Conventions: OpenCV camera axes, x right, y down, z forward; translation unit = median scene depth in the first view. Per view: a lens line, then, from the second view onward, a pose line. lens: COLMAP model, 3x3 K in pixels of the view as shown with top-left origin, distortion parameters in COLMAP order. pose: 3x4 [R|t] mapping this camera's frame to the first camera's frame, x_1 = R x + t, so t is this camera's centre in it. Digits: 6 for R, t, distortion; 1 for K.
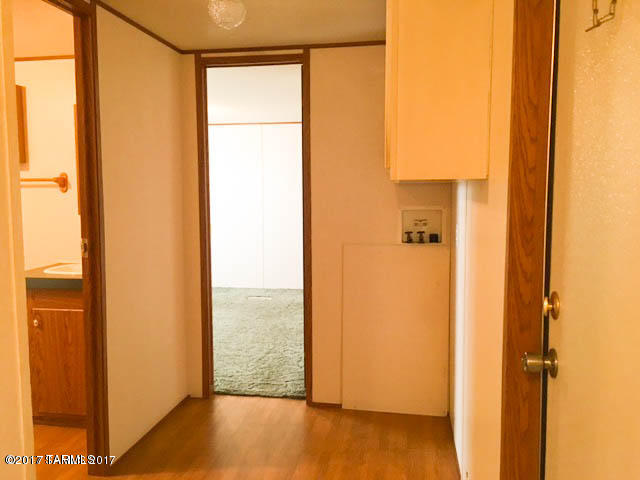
lens RADIAL K [[544.3, 0, 320.1], [0, 544.3, 239.5], [0, 0, 1]] dist [0.072338, -0.089599]
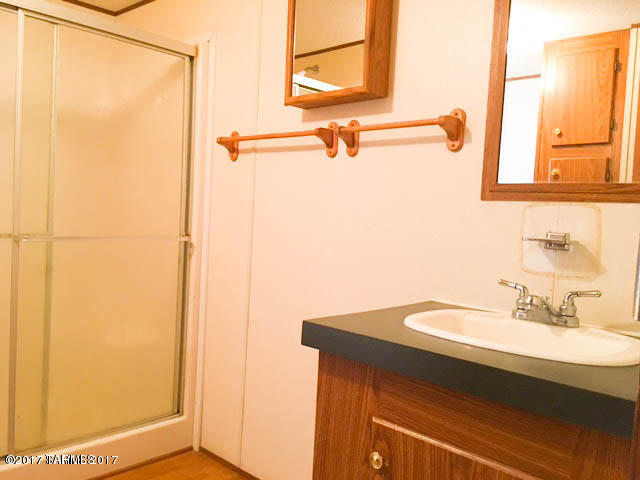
lens RADIAL K [[544.3, 0, 320.4], [0, 544.3, 239.2], [0, 0, 1]] dist [0.072338, -0.089599]
pose [[0.836197, 0.070393, -0.543893, -0.308164], [-0.106776, 0.993647, -0.035560, 0.016240], [0.537935, 0.087810, 0.838401, 0.567172]]
